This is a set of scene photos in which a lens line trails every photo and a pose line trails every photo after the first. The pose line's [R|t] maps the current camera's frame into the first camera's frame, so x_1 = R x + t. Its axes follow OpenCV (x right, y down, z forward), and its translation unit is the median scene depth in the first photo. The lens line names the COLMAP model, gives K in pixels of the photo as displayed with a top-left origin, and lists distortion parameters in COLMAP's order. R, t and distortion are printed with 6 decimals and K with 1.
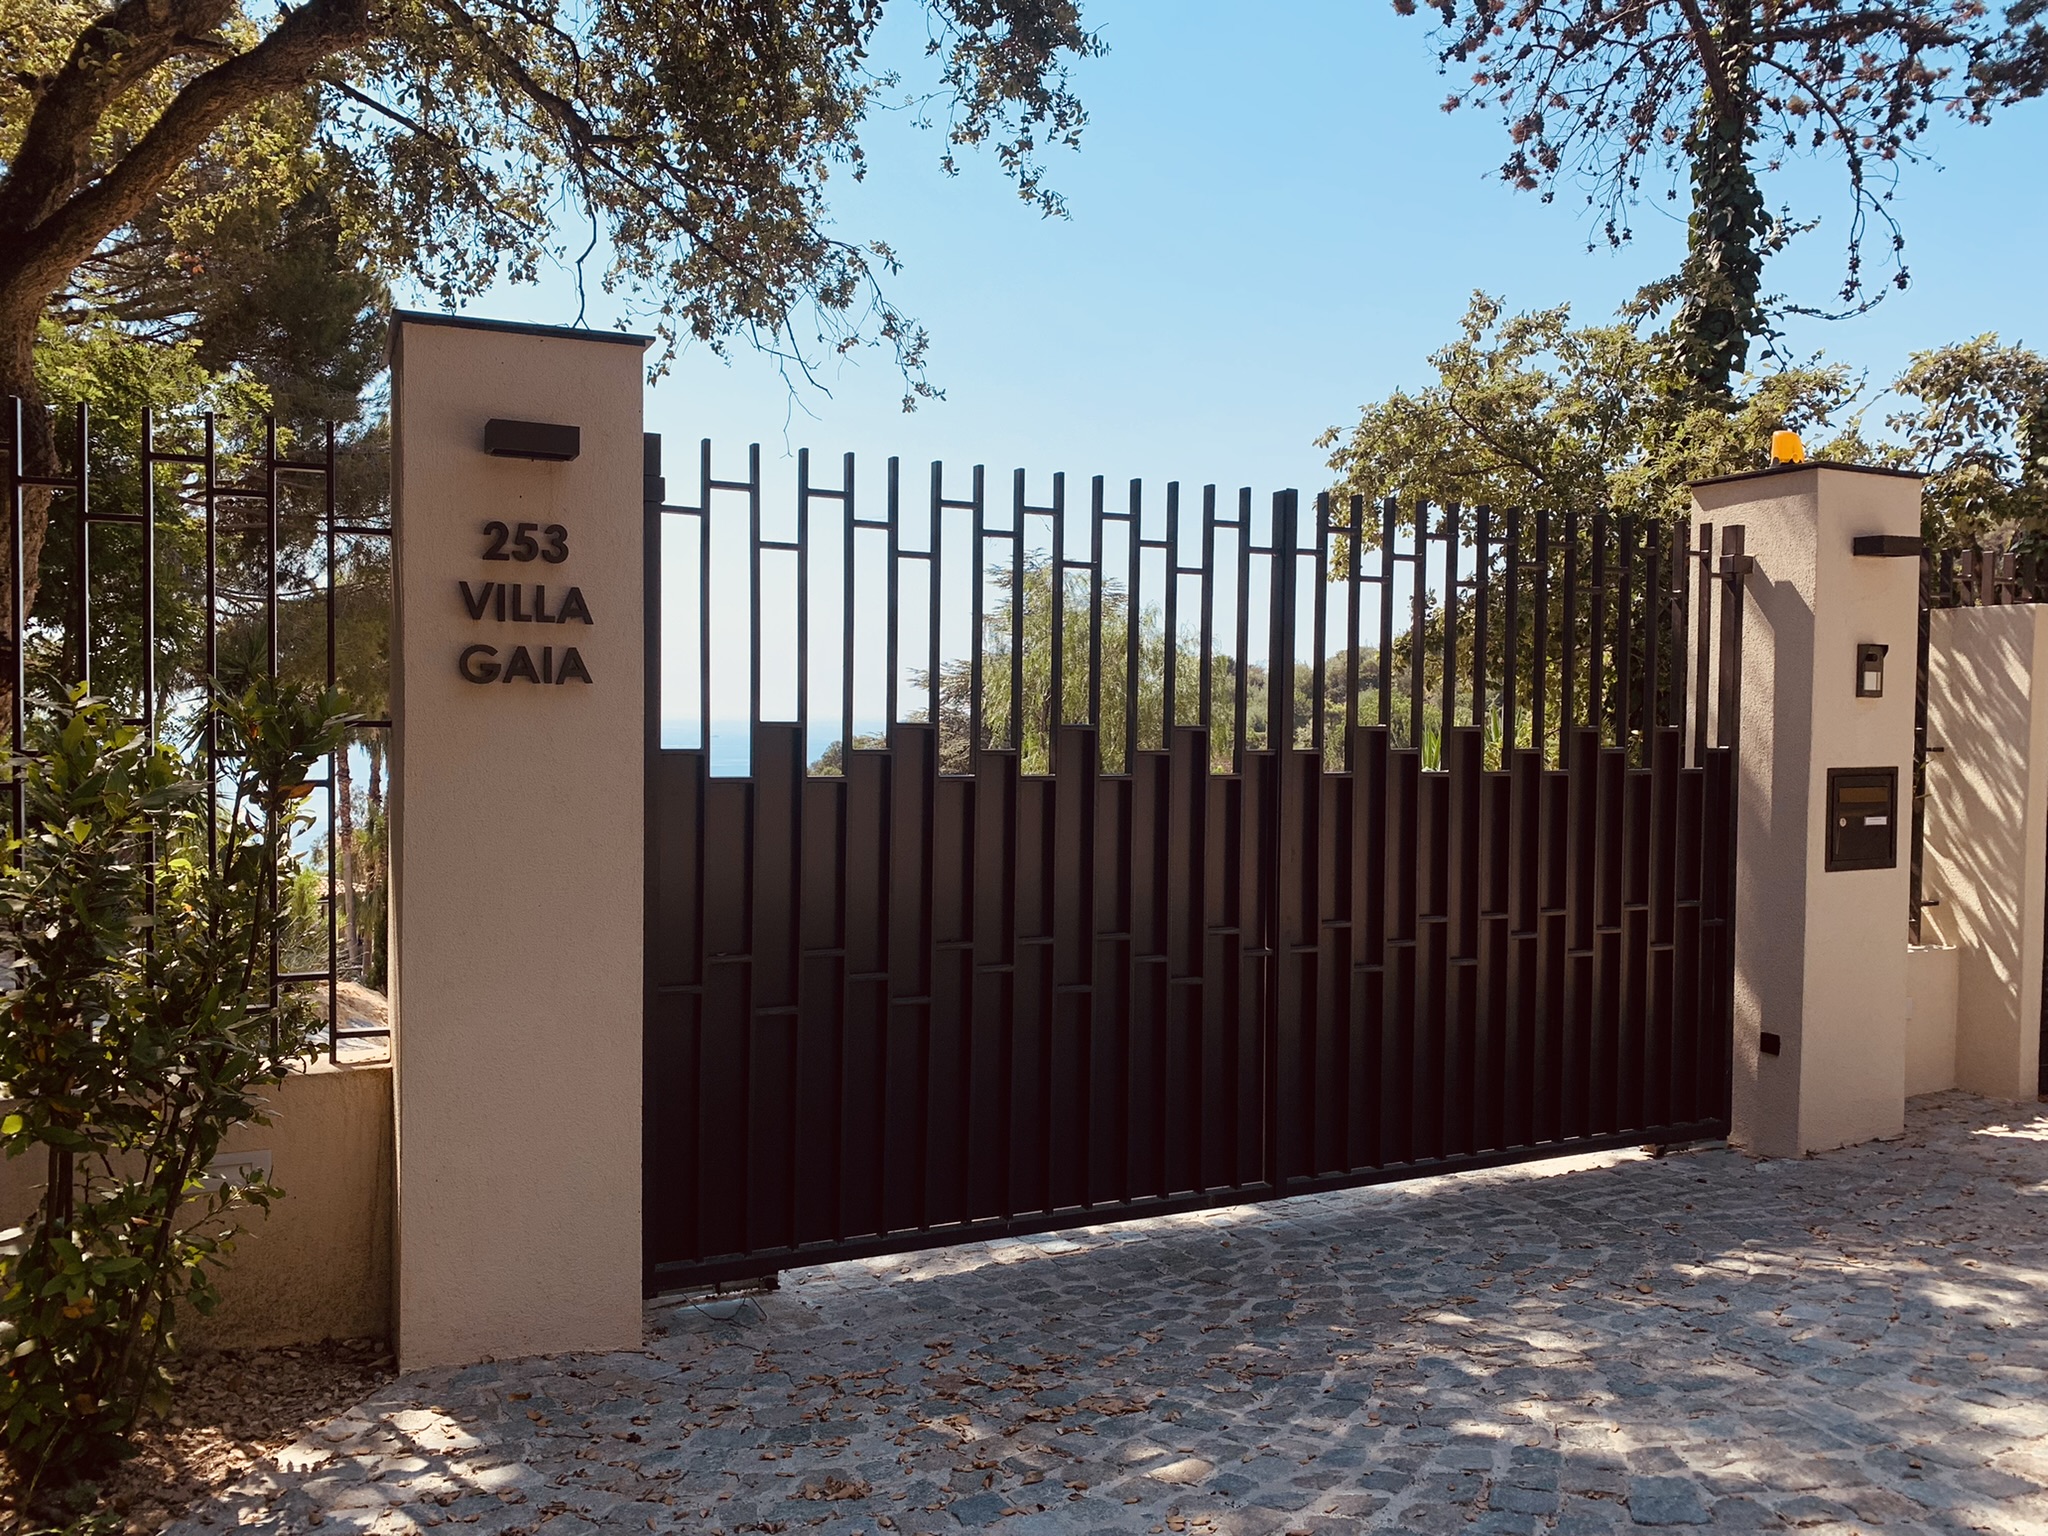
lens RADIAL K [[1543.7, 0, 1024.0], [0, 1543.7, 758.8], [0, 0, 1]] dist [0.002052, -0.005958]
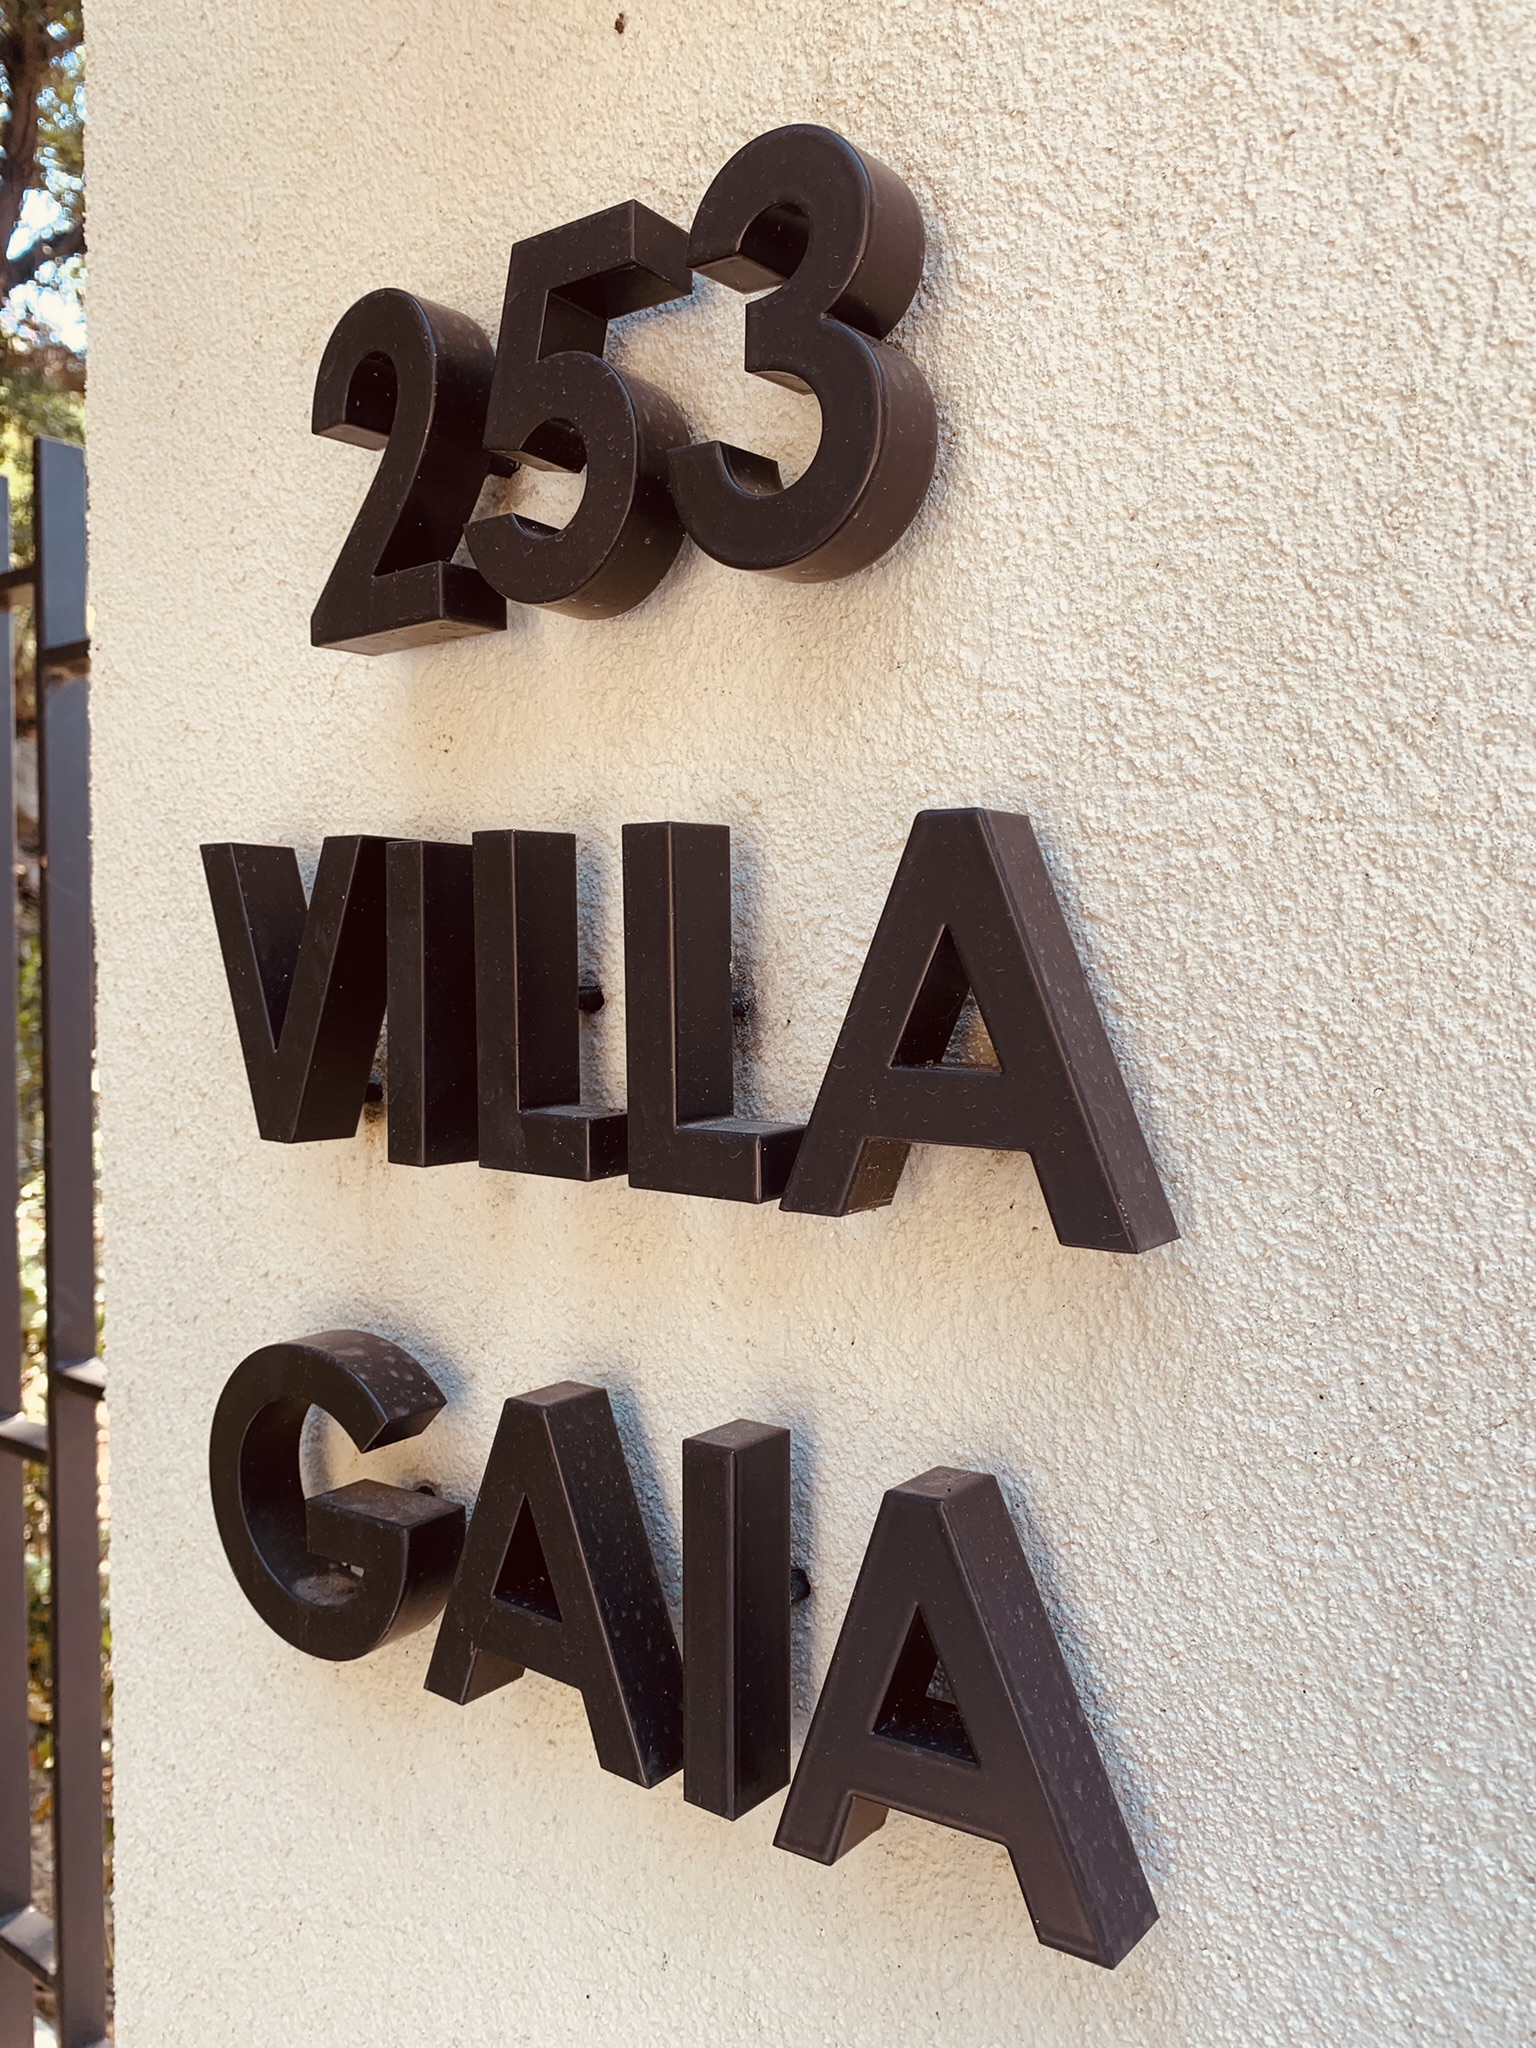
lens RADIAL K [[1569.3, 0, 768.0], [0, 1569.3, 1024.0], [0, 0, 1]] dist [0.036034, -0.006617]
pose [[0.499458, 0.041990, -0.865320, -0.154278], [-0.026094, 0.999101, 0.033420, -0.071072], [0.865945, 0.005887, 0.500105, 0.661660]]
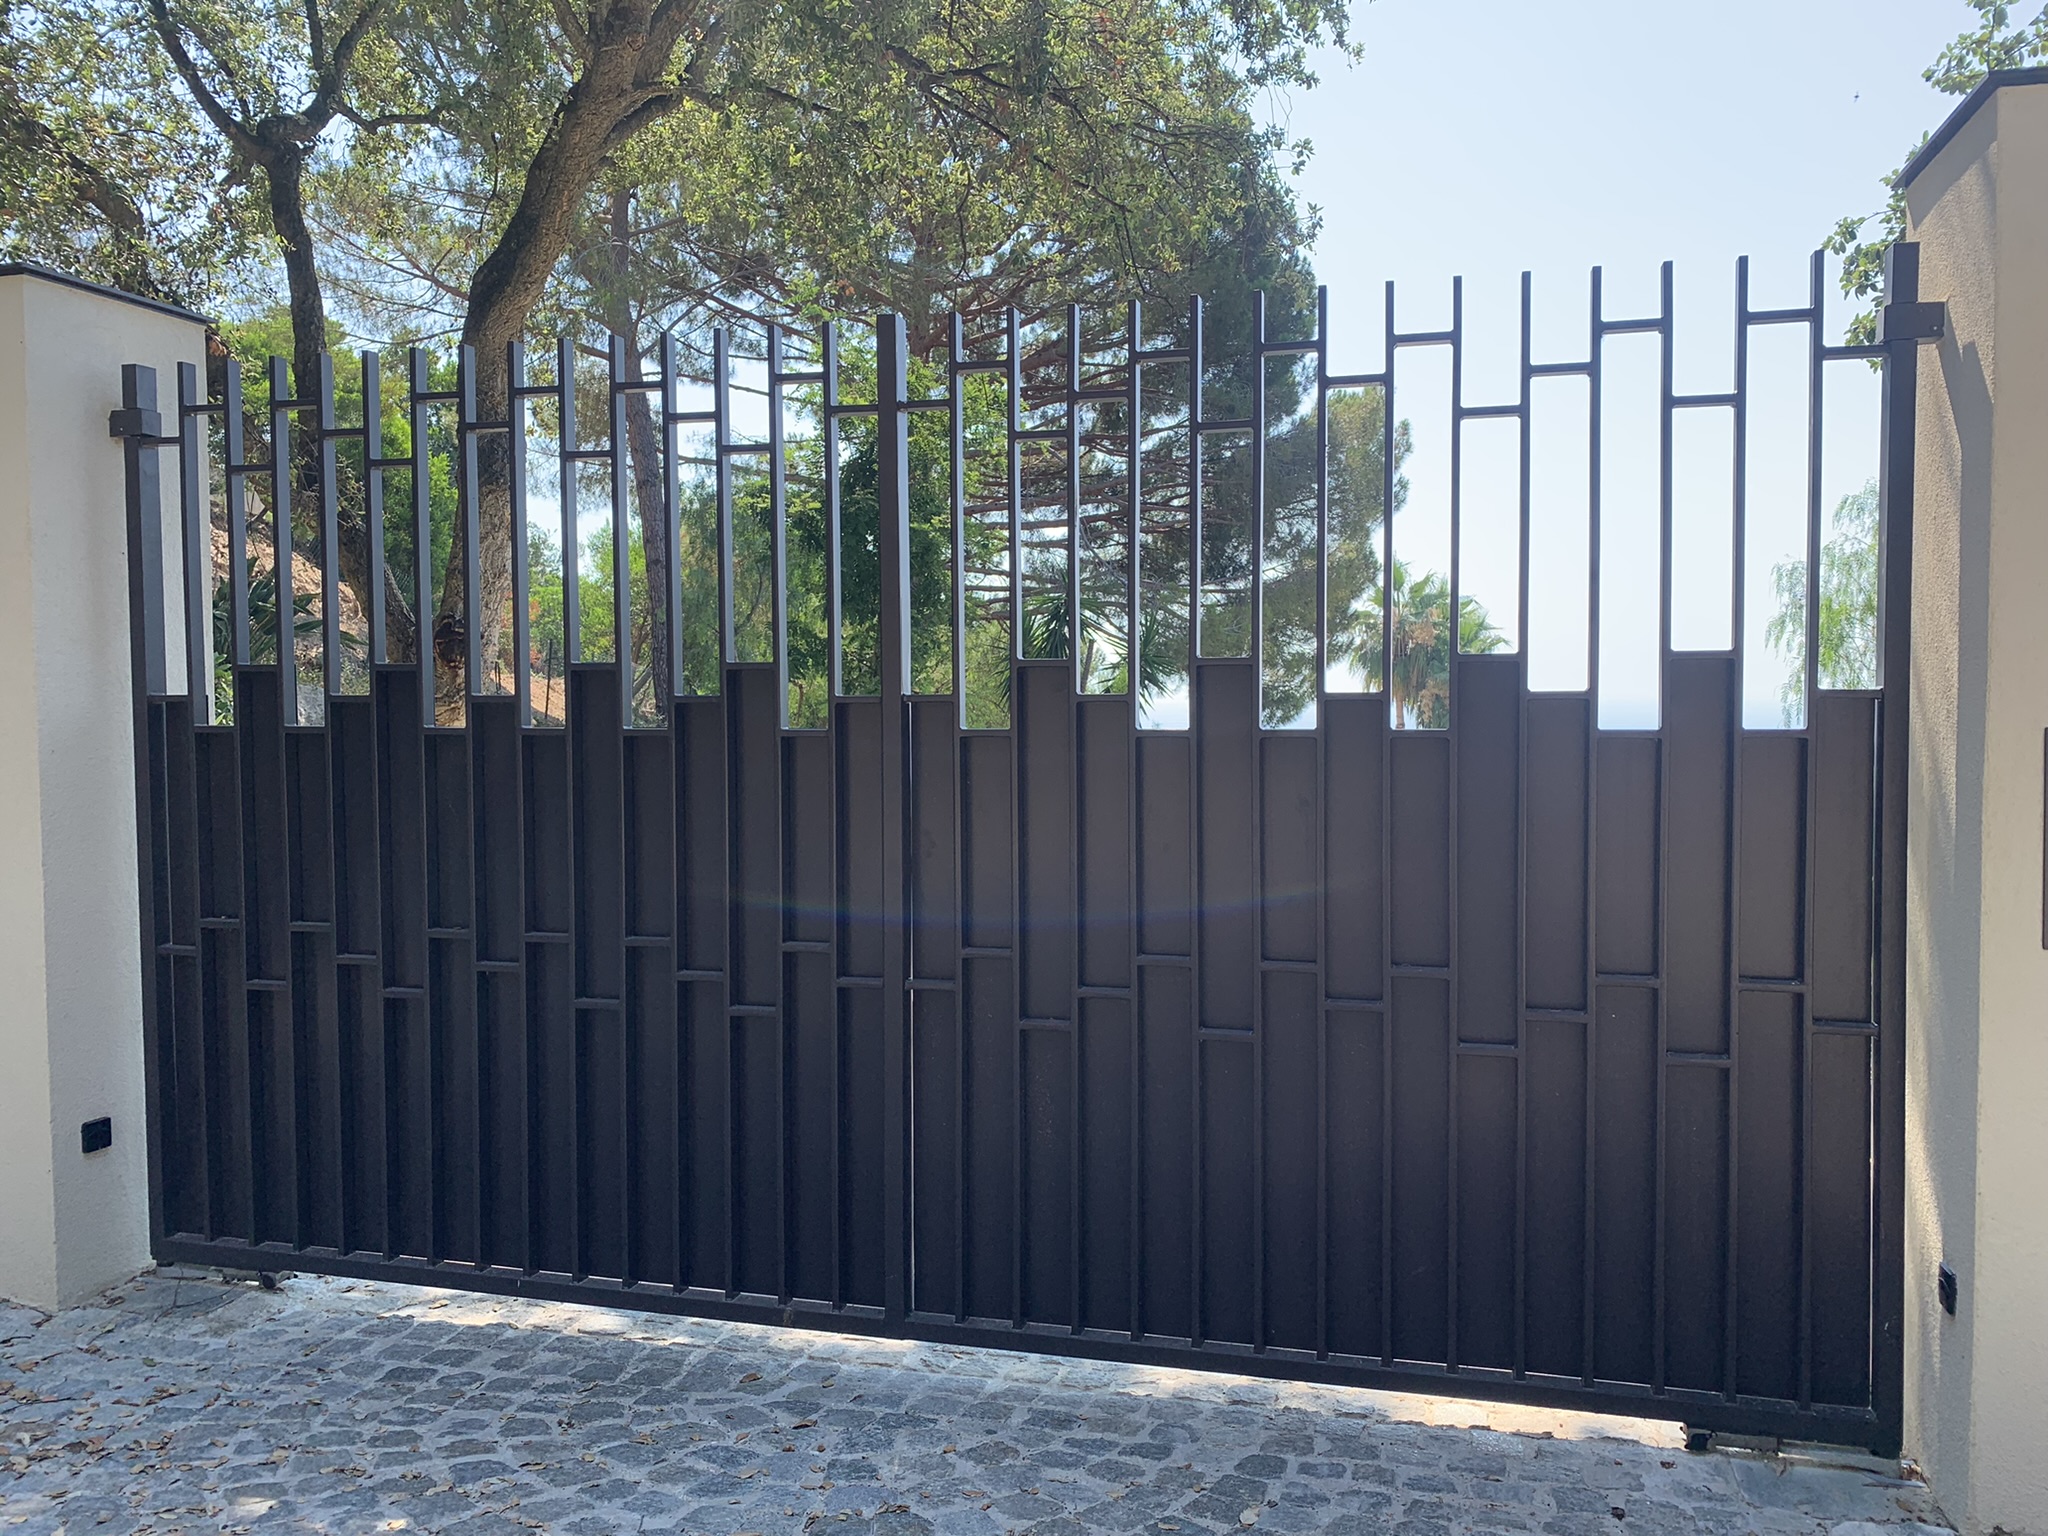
lens RADIAL K [[1567.6, 0, 1050.5], [0, 1567.6, 749.8], [0, 0, 1]] dist [-0.003033, 0.003198]
pose [[0.773414, 0.013030, -0.633768, 0.620846], [-0.008885, 0.999913, 0.009715, 0.011152], [0.633840, -0.001883, 0.773462, 0.465147]]
